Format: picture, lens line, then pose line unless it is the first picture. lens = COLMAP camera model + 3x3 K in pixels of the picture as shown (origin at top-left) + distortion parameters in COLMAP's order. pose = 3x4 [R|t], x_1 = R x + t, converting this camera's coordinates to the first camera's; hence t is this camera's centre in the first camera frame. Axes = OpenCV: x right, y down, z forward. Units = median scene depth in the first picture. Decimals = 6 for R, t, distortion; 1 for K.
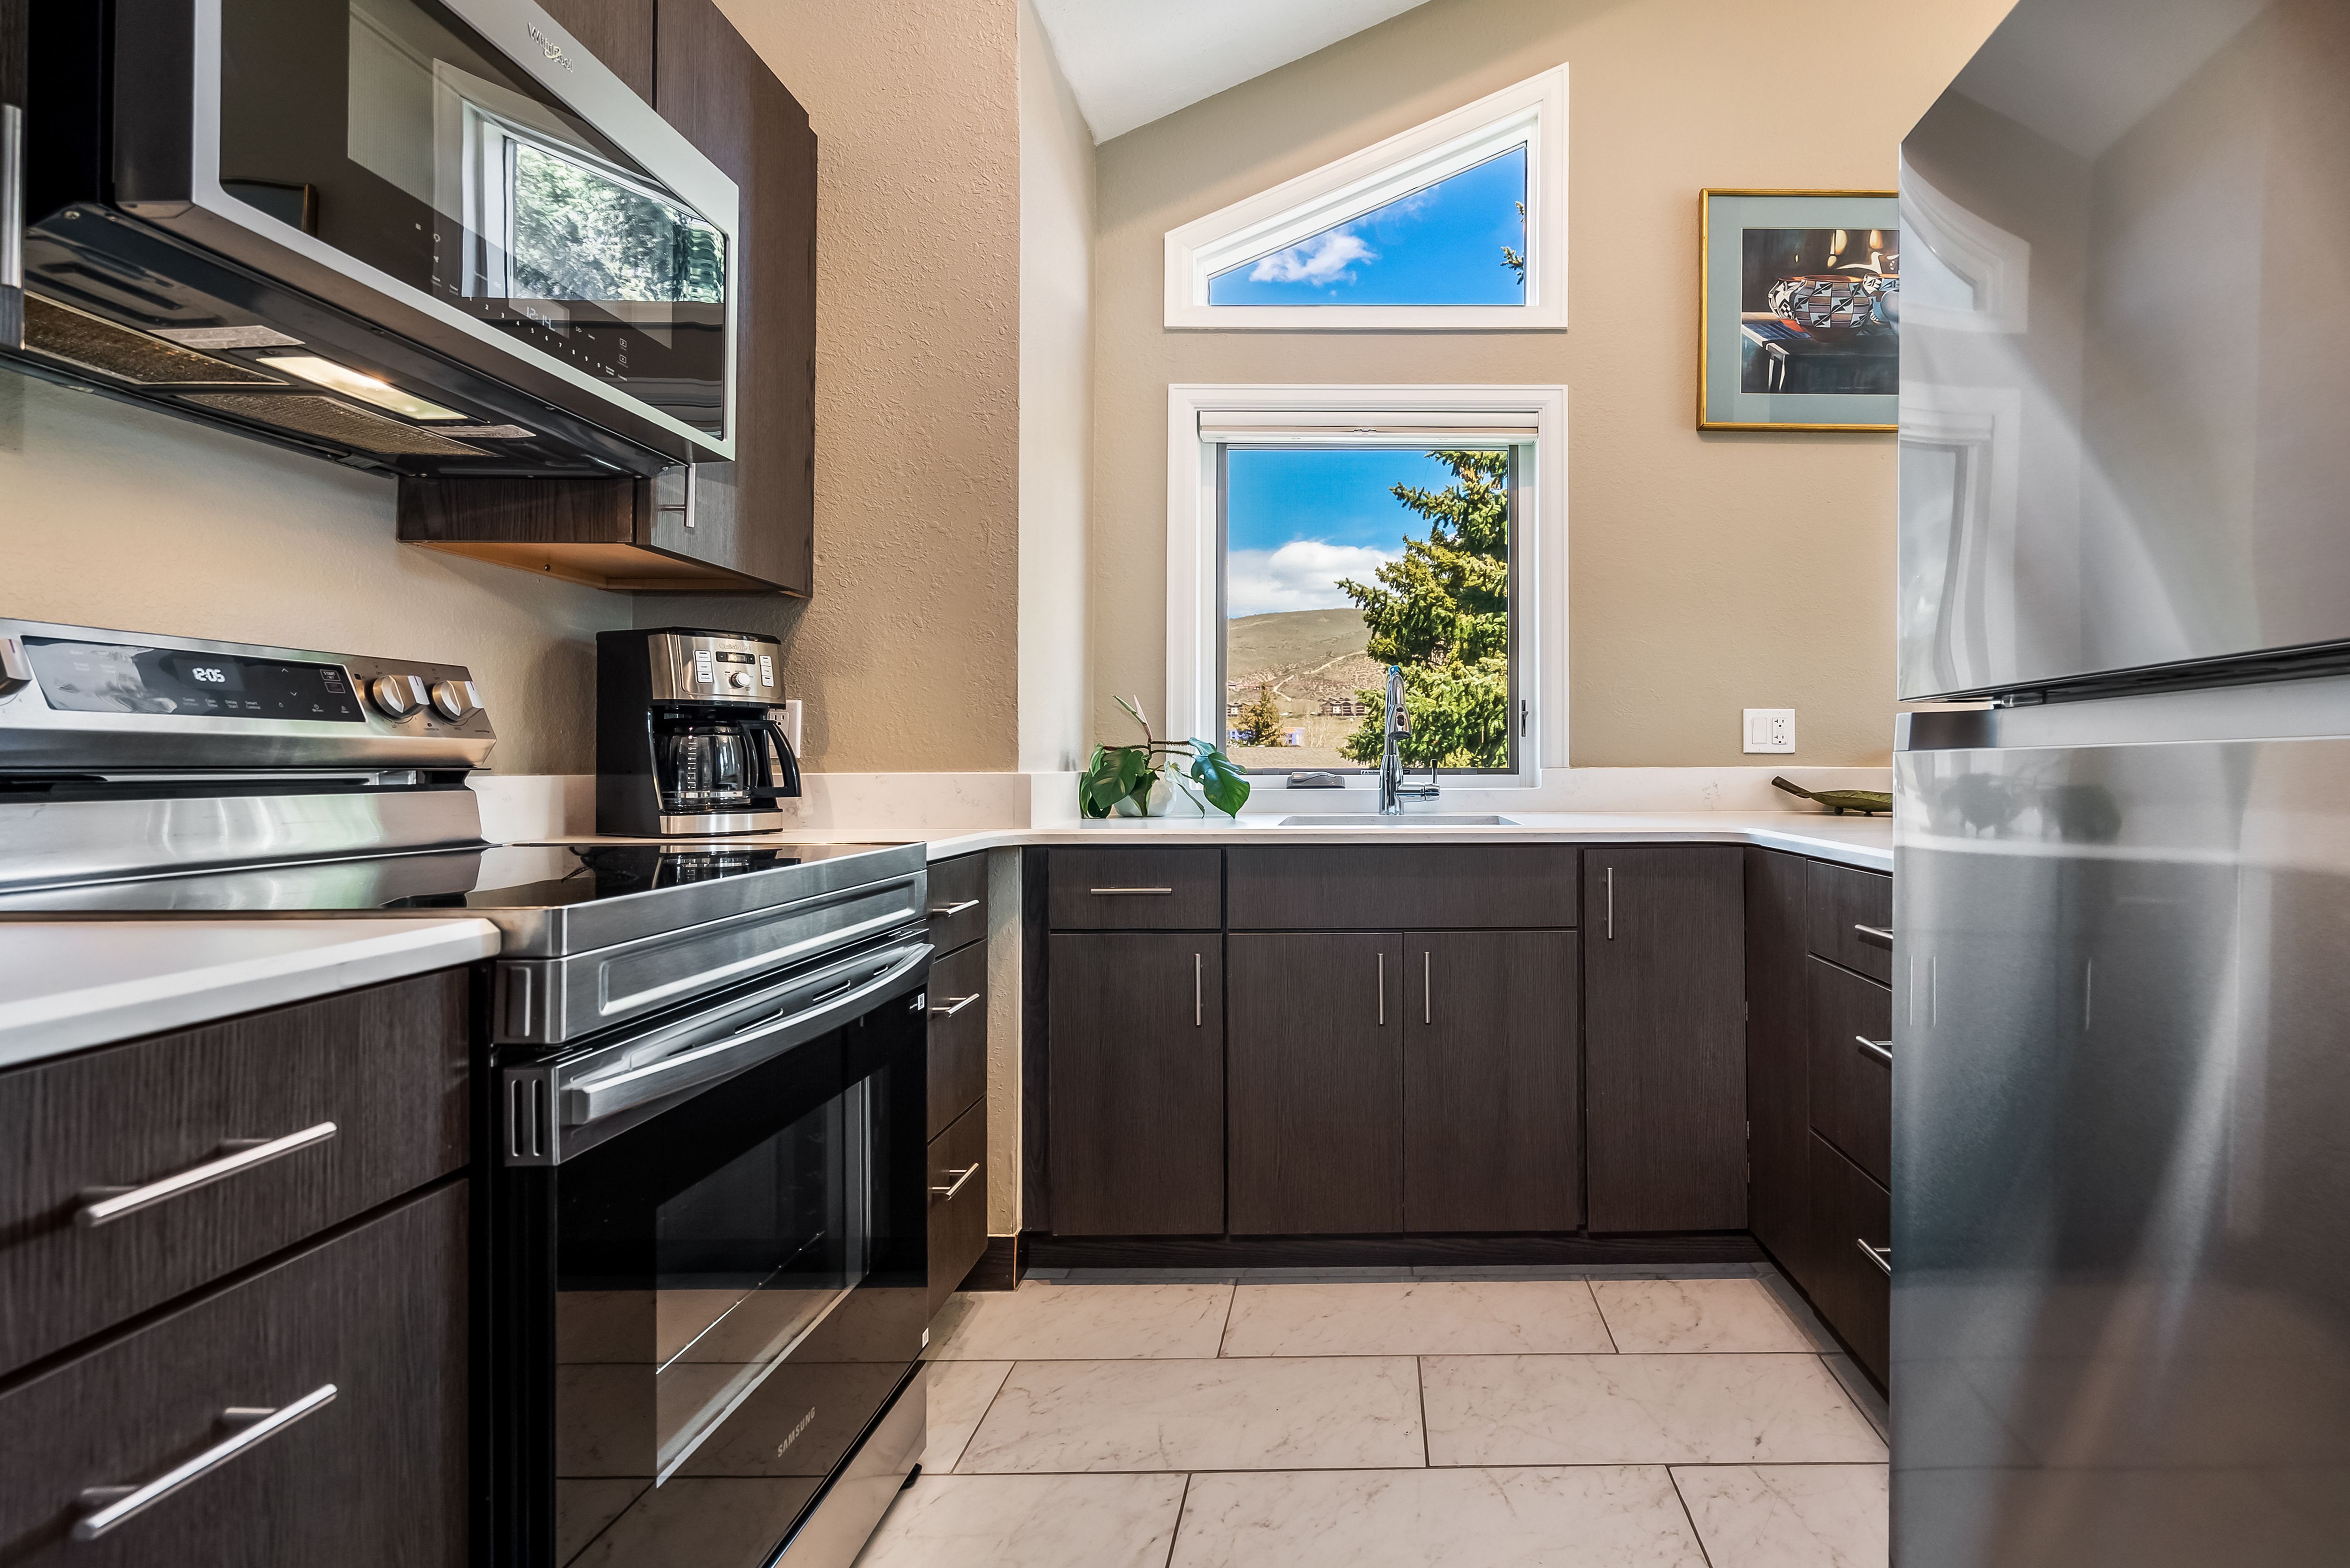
lens RADIAL K [[785.3, 0, 1177.9], [0, 785.3, 779.8], [0, 0, 1]] dist [-0.002063, -0.000058]
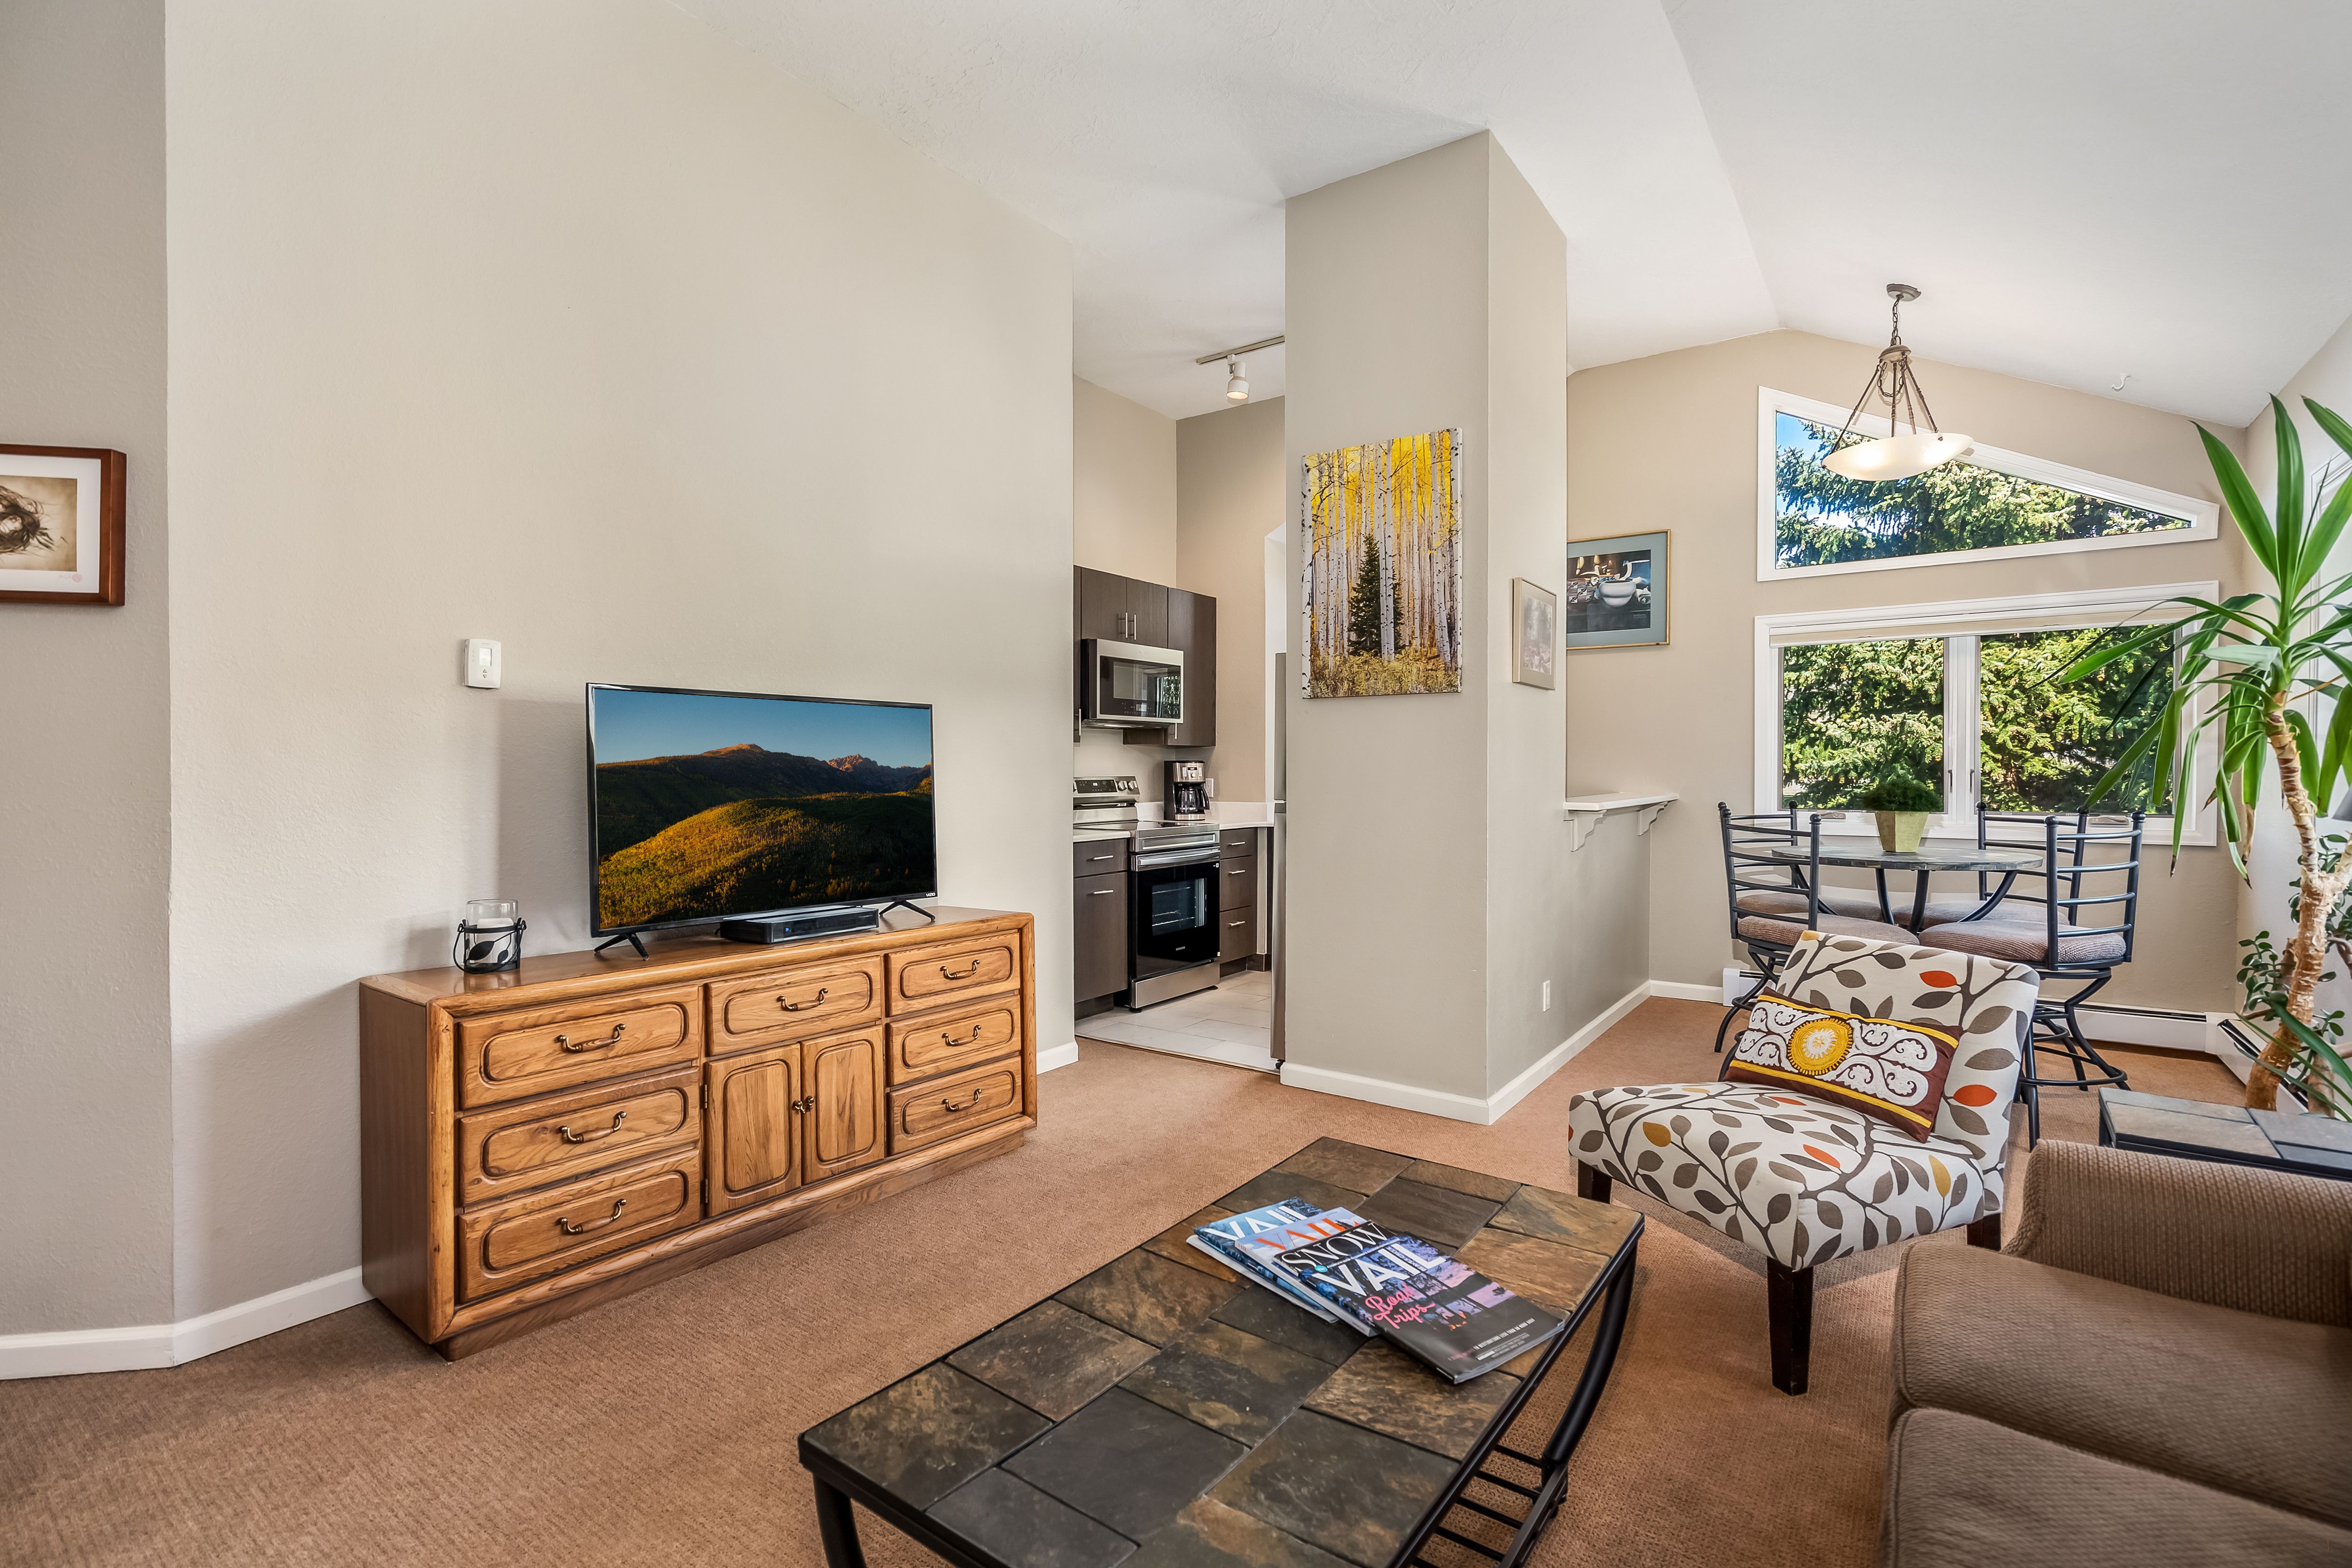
lens RADIAL K [[1073.9, 0, 1183.4], [0, 1073.9, 778.5], [0, 0, 1]] dist [0.000252, 0.000595]
pose [[0.719306, -0.003969, -0.694682, 2.675233], [-0.000339, 0.999982, -0.006065, -0.085218], [0.694693, 0.004598, 0.719291, -2.413862]]
